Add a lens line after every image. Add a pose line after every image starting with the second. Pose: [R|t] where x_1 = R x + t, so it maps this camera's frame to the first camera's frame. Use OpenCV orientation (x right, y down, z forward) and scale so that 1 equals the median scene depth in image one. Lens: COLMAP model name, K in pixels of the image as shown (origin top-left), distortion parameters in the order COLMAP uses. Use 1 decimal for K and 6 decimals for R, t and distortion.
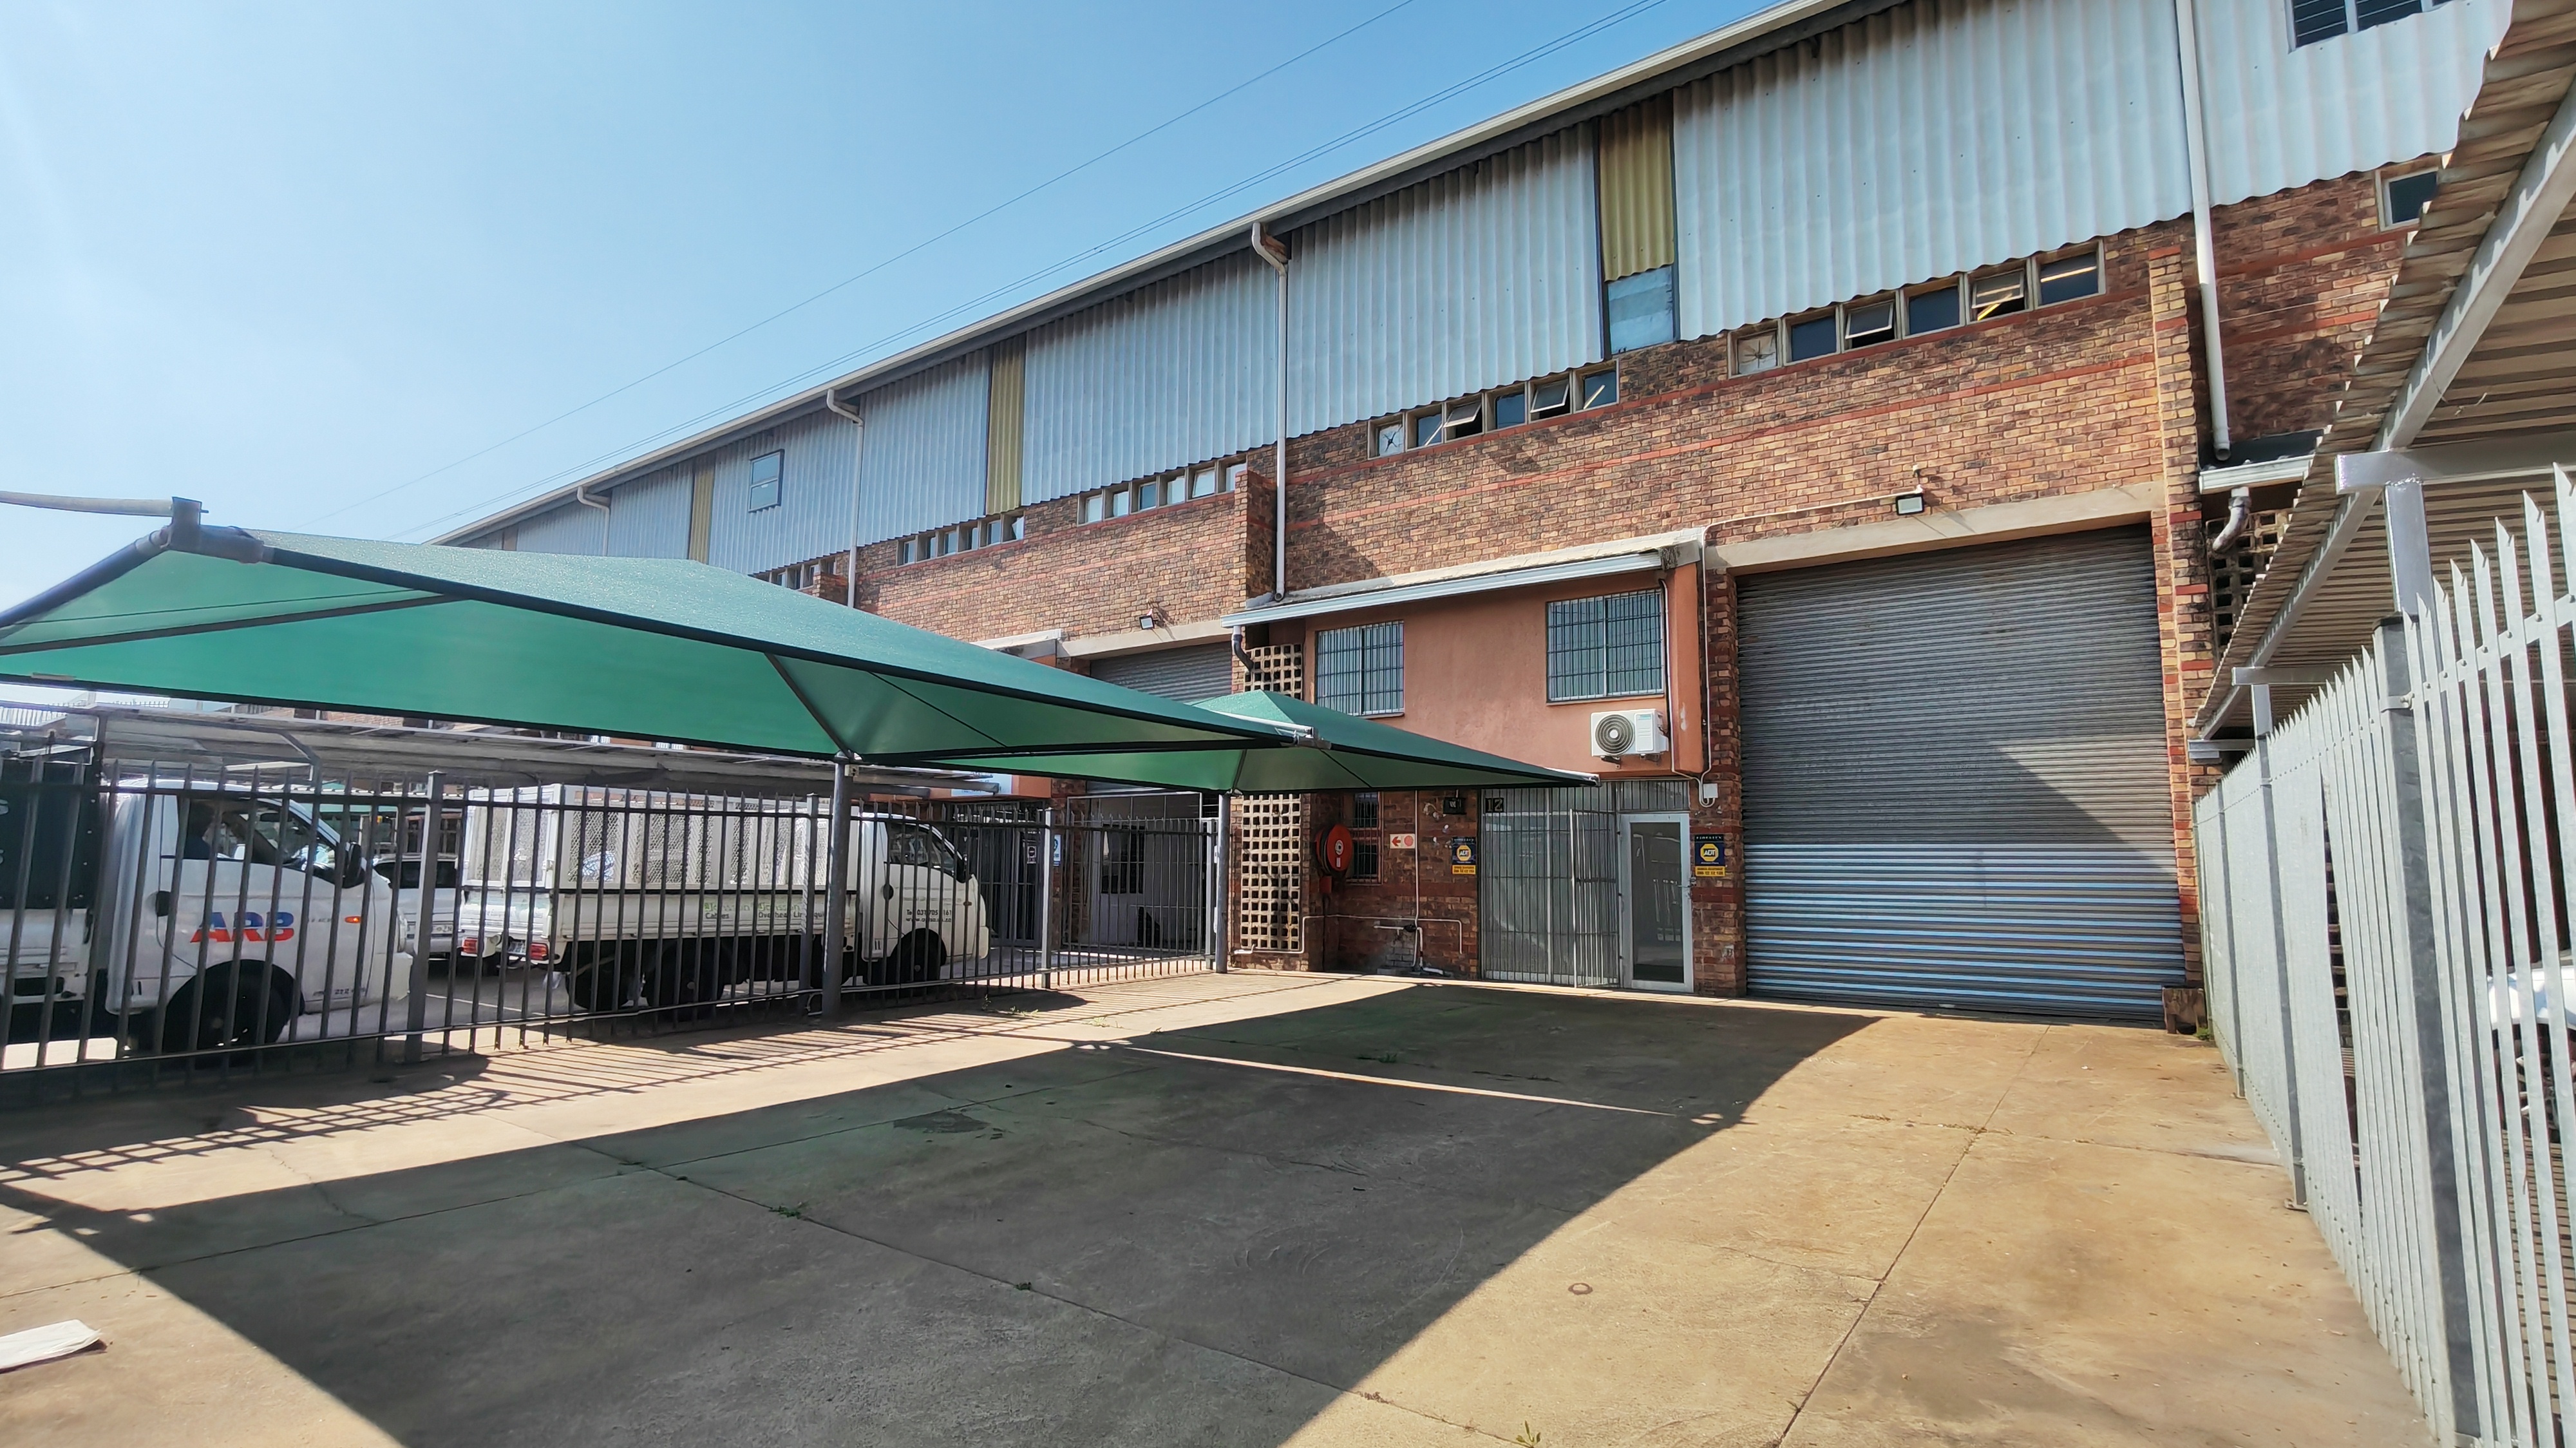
lens RADIAL K [[1183.5, 0, 1287.6], [0, 1183.5, 732.0], [0, 0, 1]] dist [-0.002931, 0.001527]
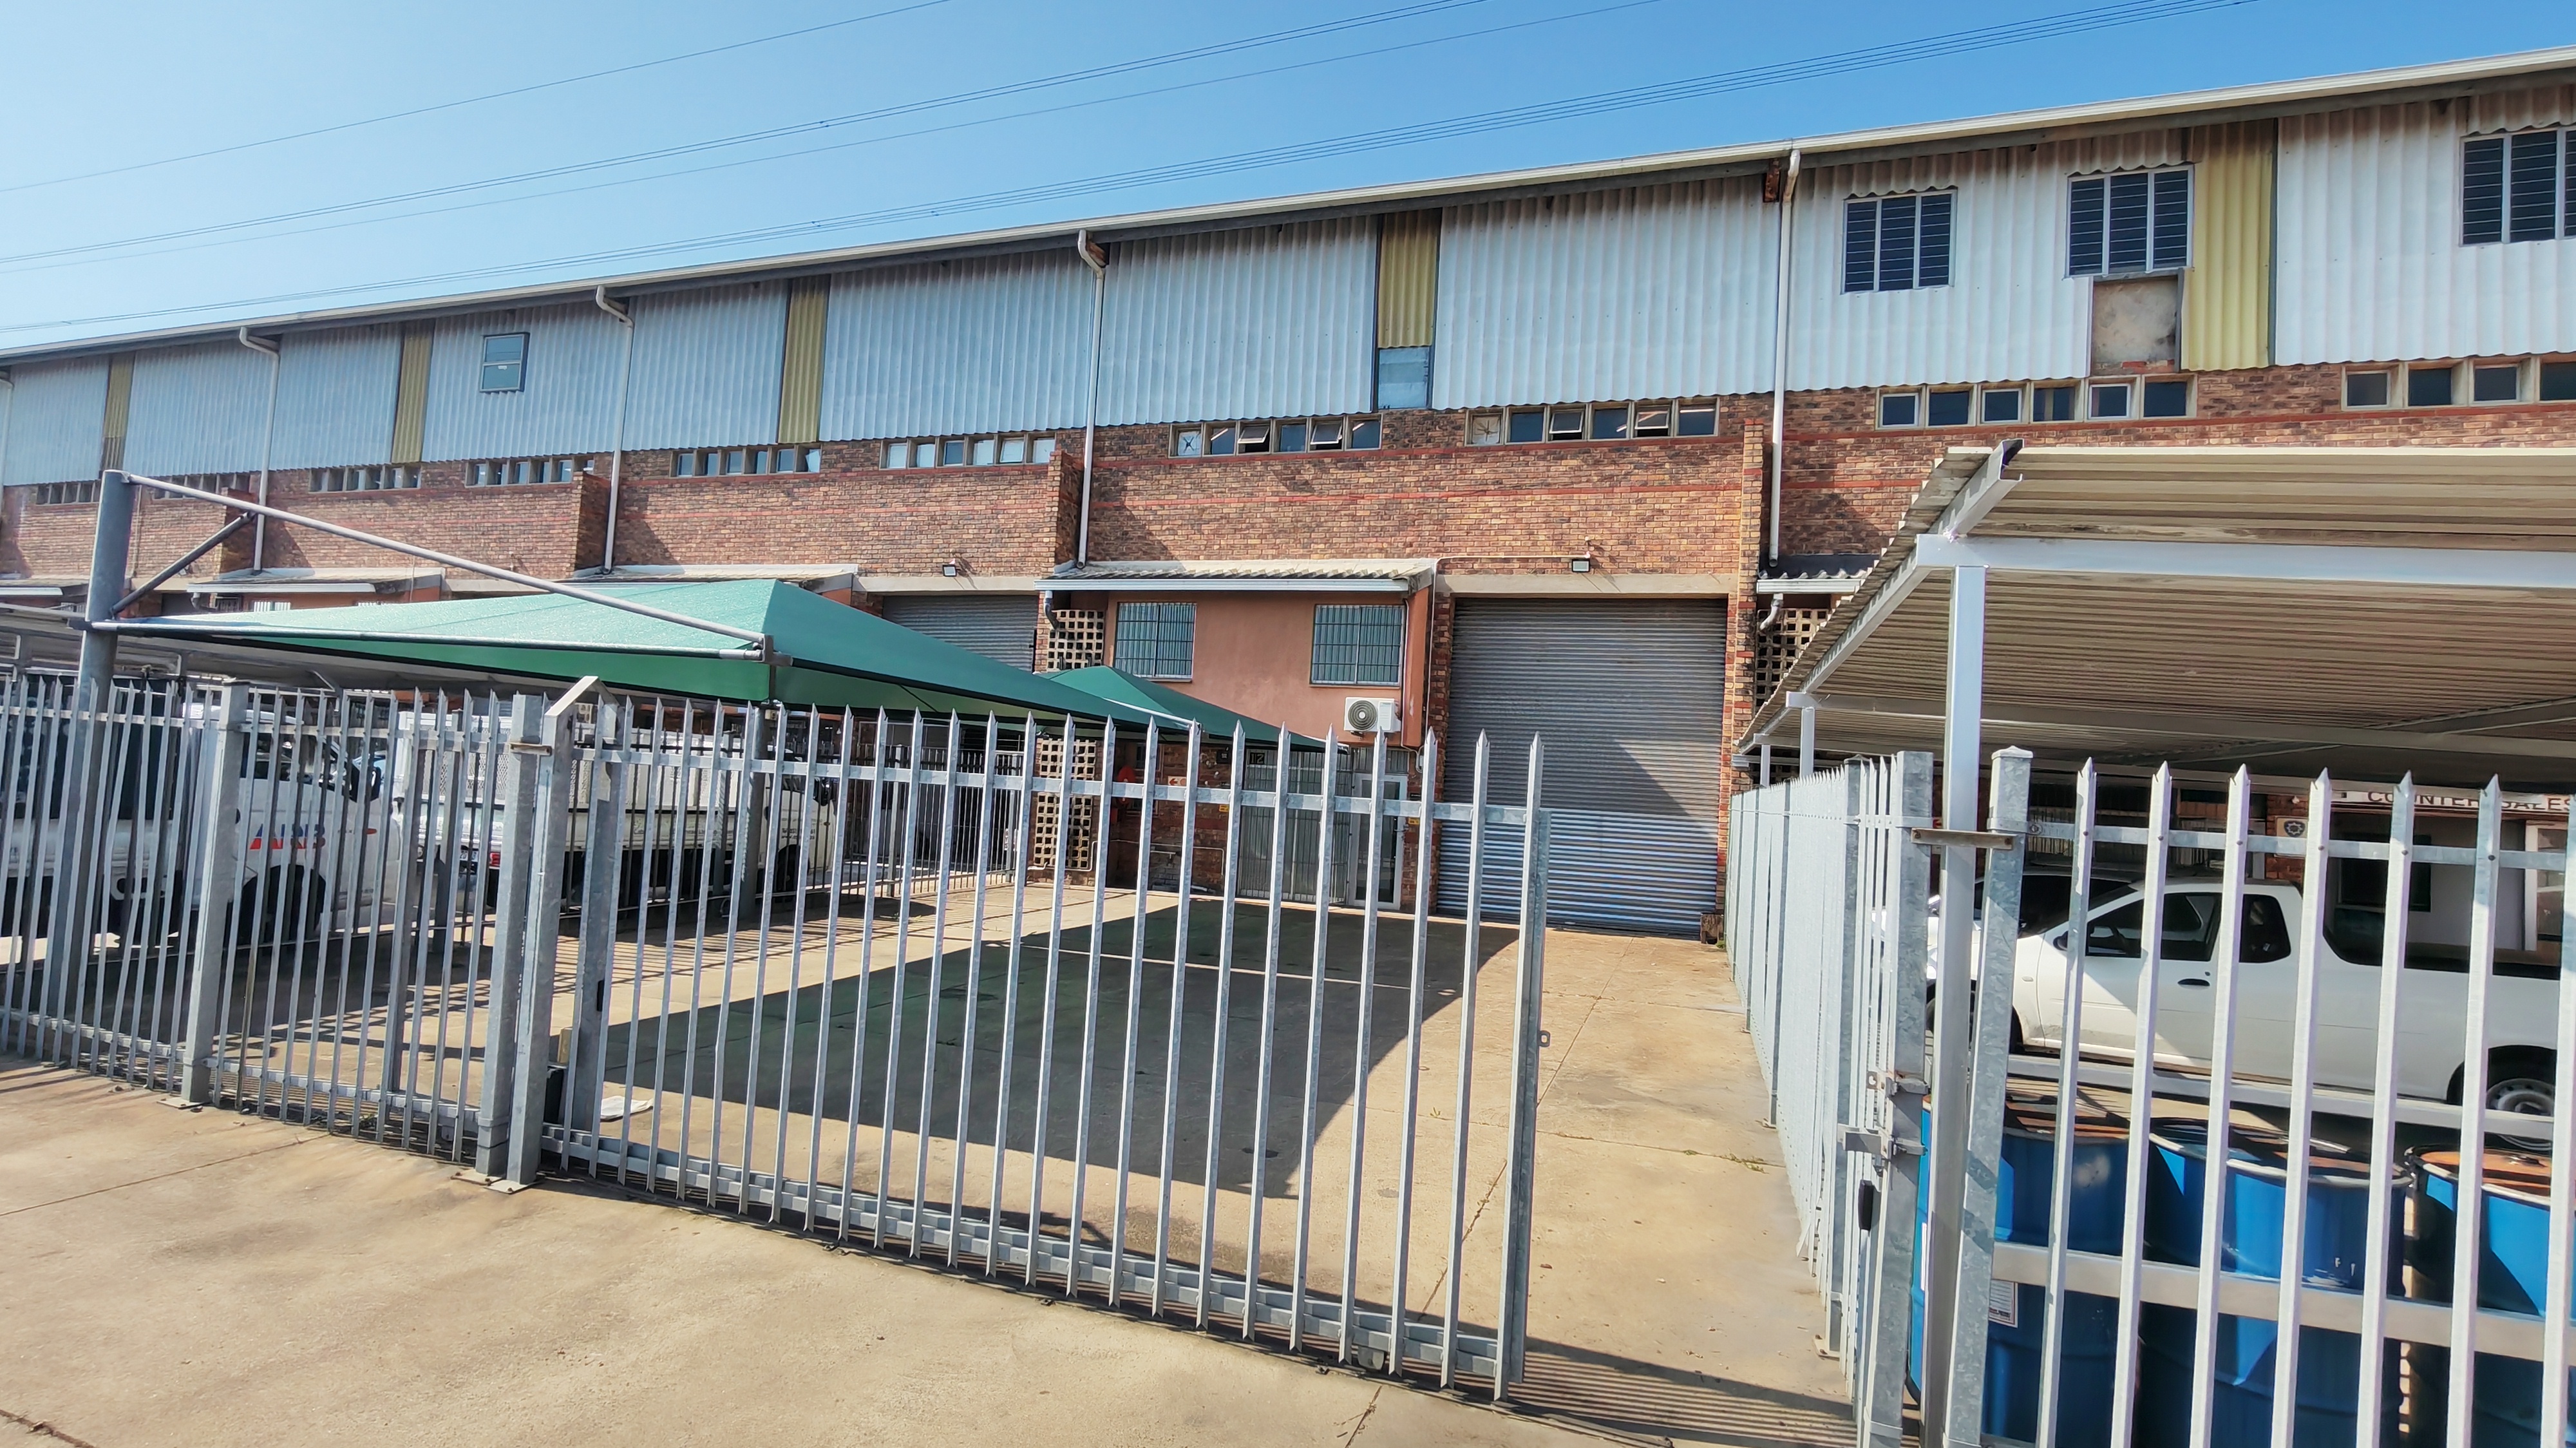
lens RADIAL K [[1183.5, 0, 1293.7], [0, 1183.5, 731.4], [0, 0, 1]] dist [-0.002931, 0.001527]
pose [[0.956530, 0.061211, 0.285138, -0.158143], [-0.082570, 0.994561, 0.063485, -0.053420], [-0.279701, -0.084270, 0.956382, -0.218371]]
